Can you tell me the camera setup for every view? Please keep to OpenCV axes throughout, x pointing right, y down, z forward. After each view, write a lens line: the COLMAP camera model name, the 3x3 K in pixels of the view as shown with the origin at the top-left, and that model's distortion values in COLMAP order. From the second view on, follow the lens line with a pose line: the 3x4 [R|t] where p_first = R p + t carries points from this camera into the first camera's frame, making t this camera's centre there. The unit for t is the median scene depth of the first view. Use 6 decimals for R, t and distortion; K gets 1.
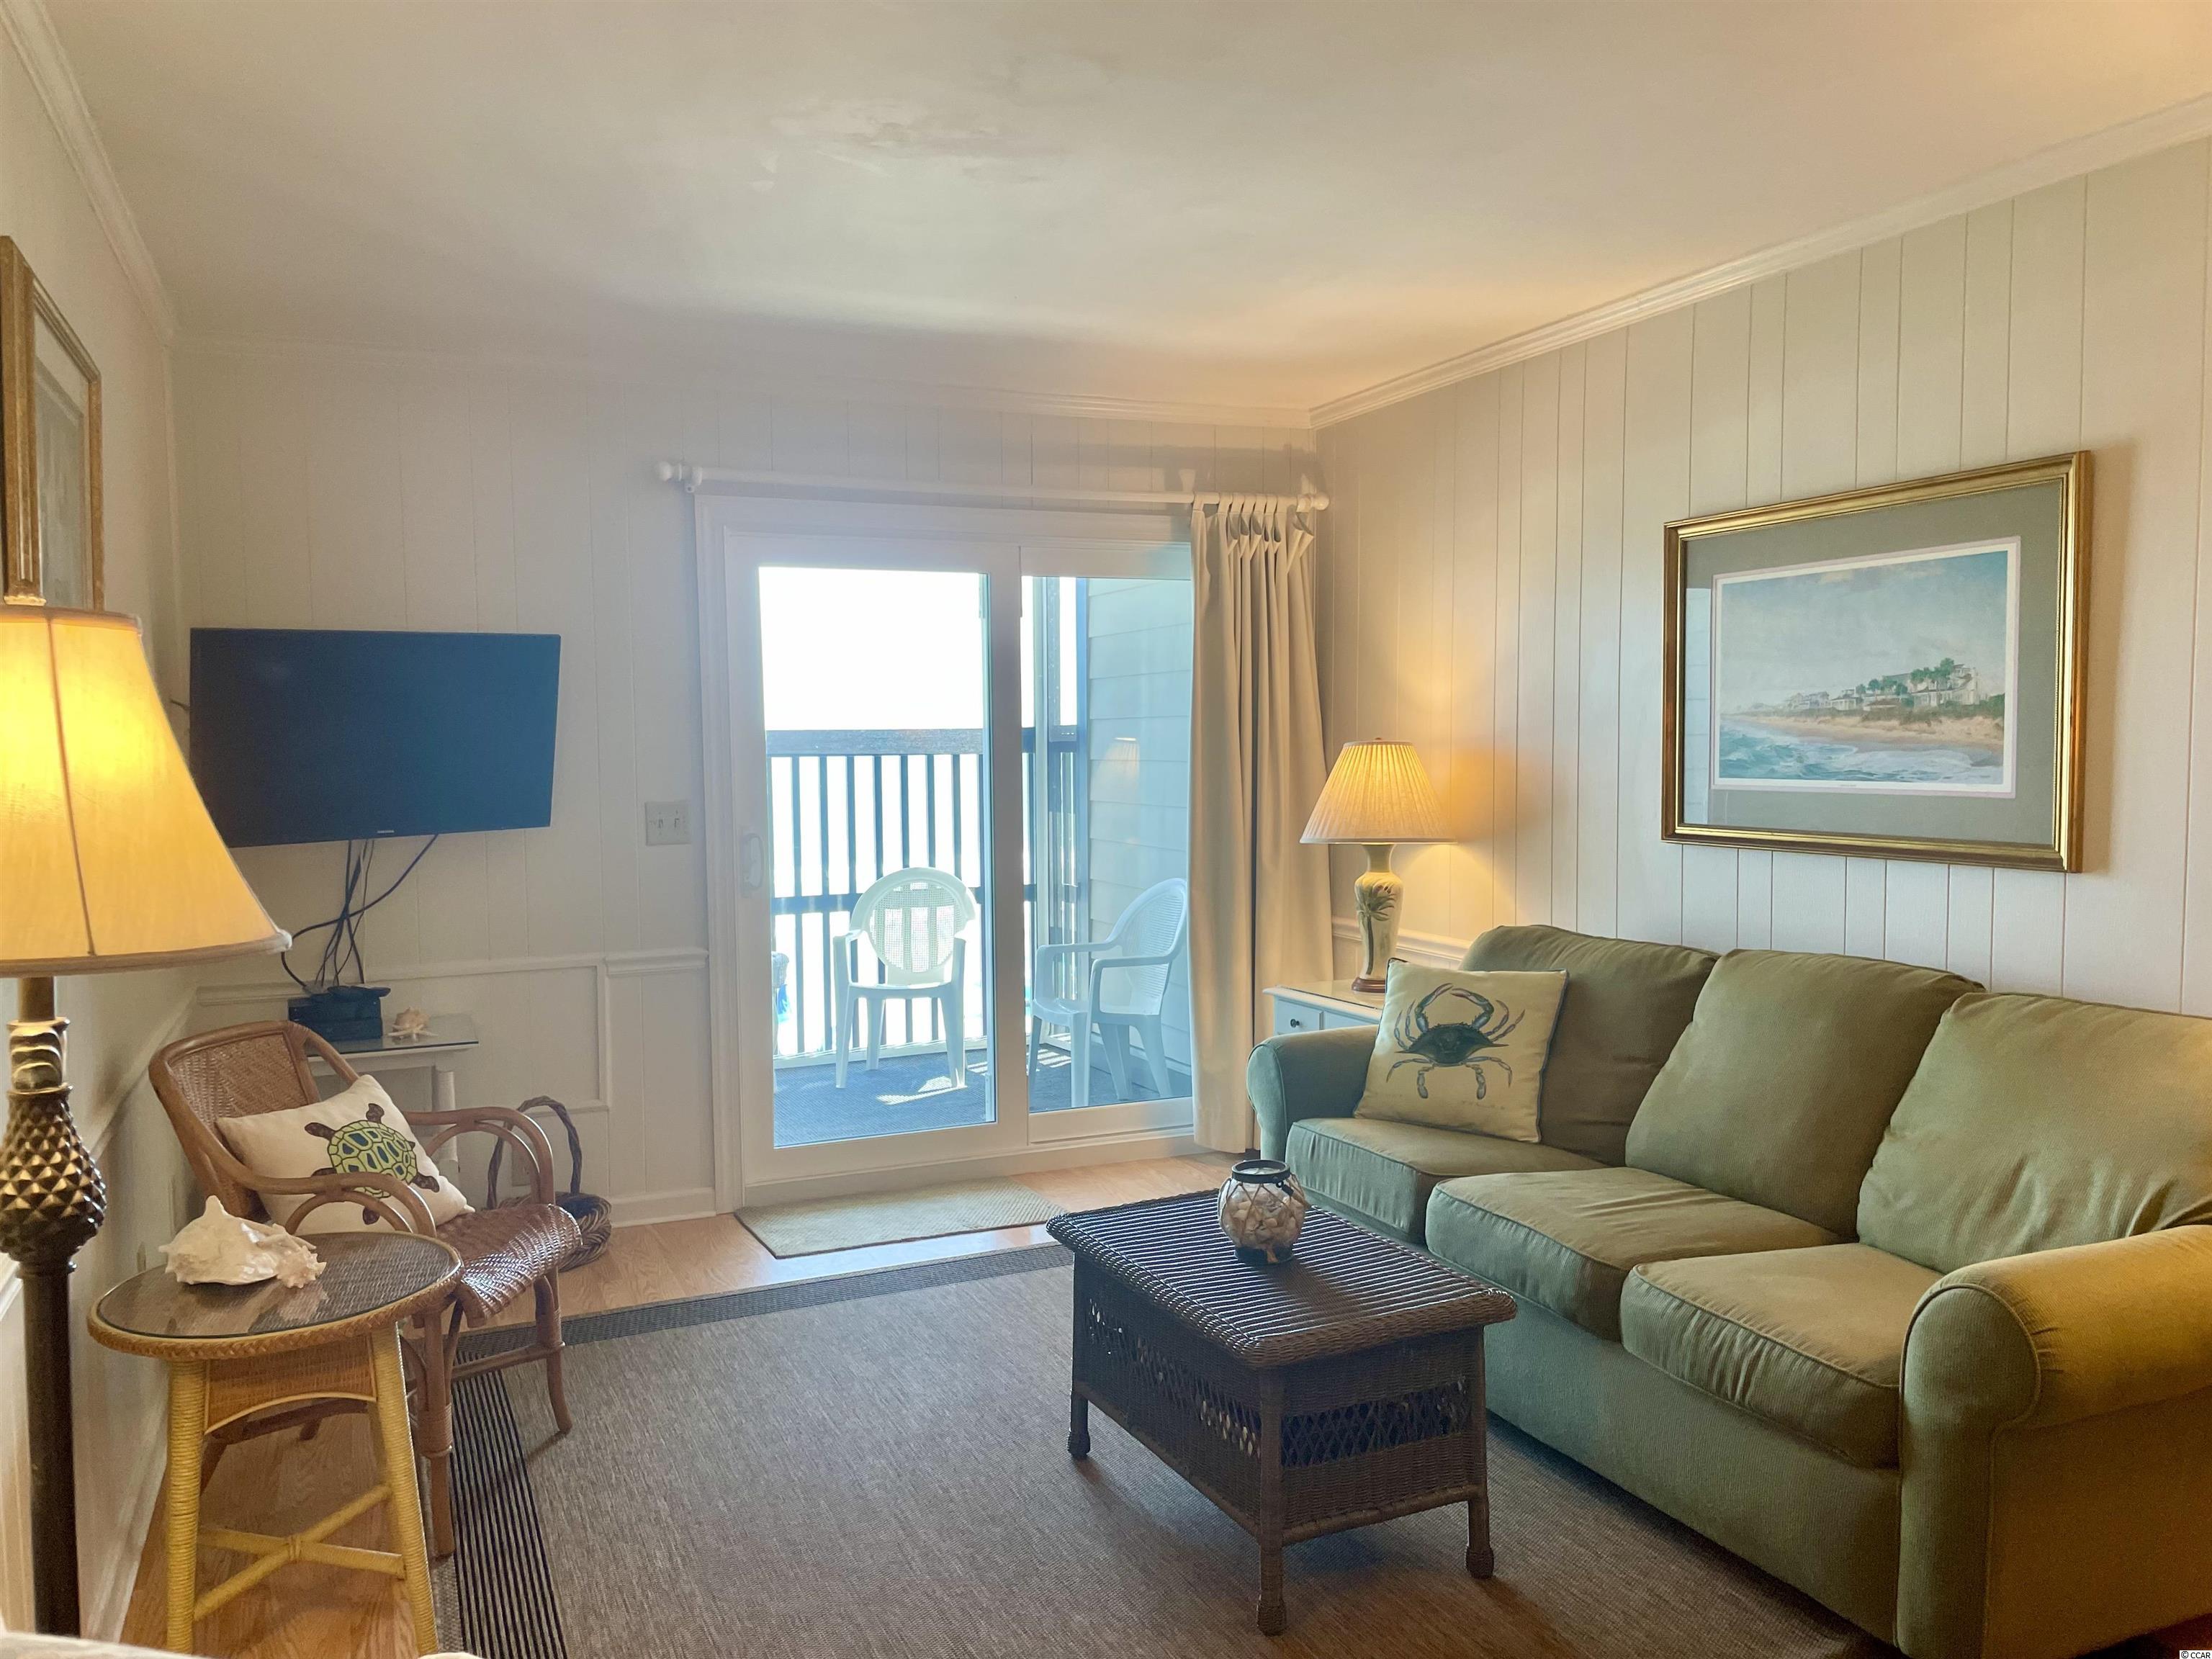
lens RADIAL K [[1652.4, 0, 1106.5], [0, 1652.4, 828.1], [0, 0, 1]] dist [0.035763, -0.016561]
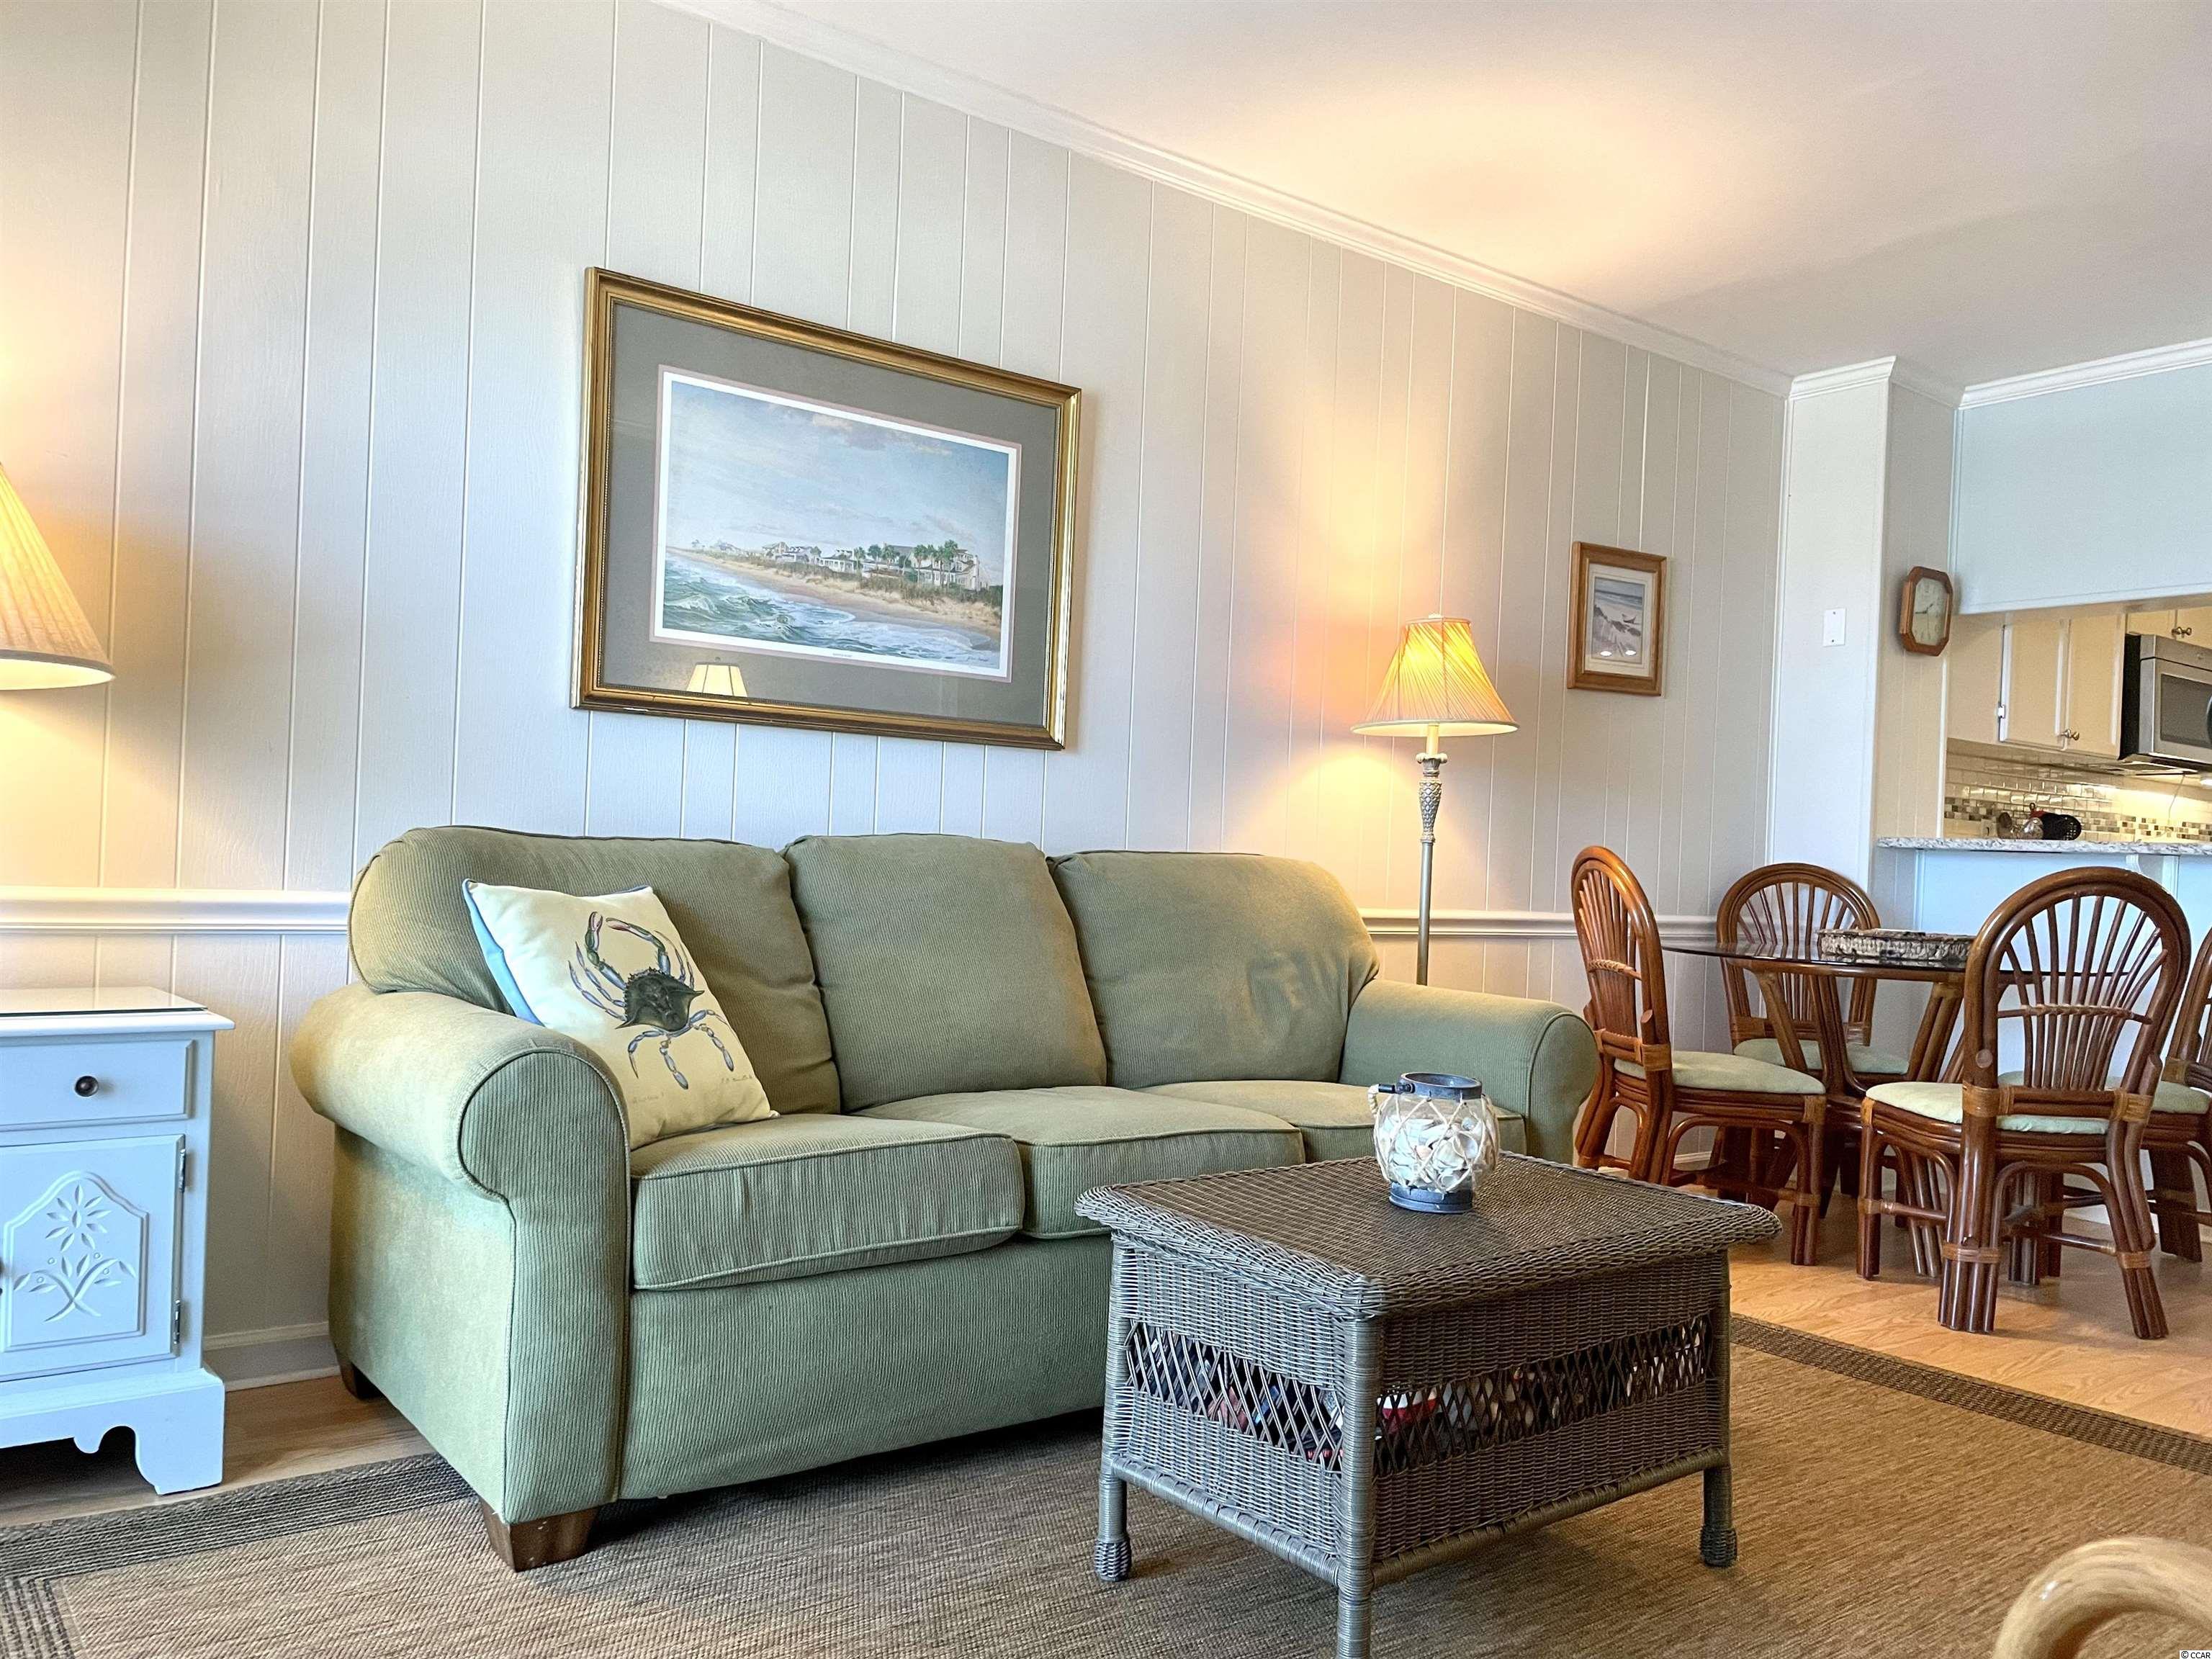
lens RADIAL K [[1652.4, 0, 1112.3], [0, 1652.4, 839.9], [0, 0, 1]] dist [0.035763, -0.016561]
pose [[-0.215222, 0.002879, 0.976561, -0.489580], [0.007423, 0.999972, -0.001312, 0.080650], [-0.976537, 0.006966, -0.215237, 1.082435]]
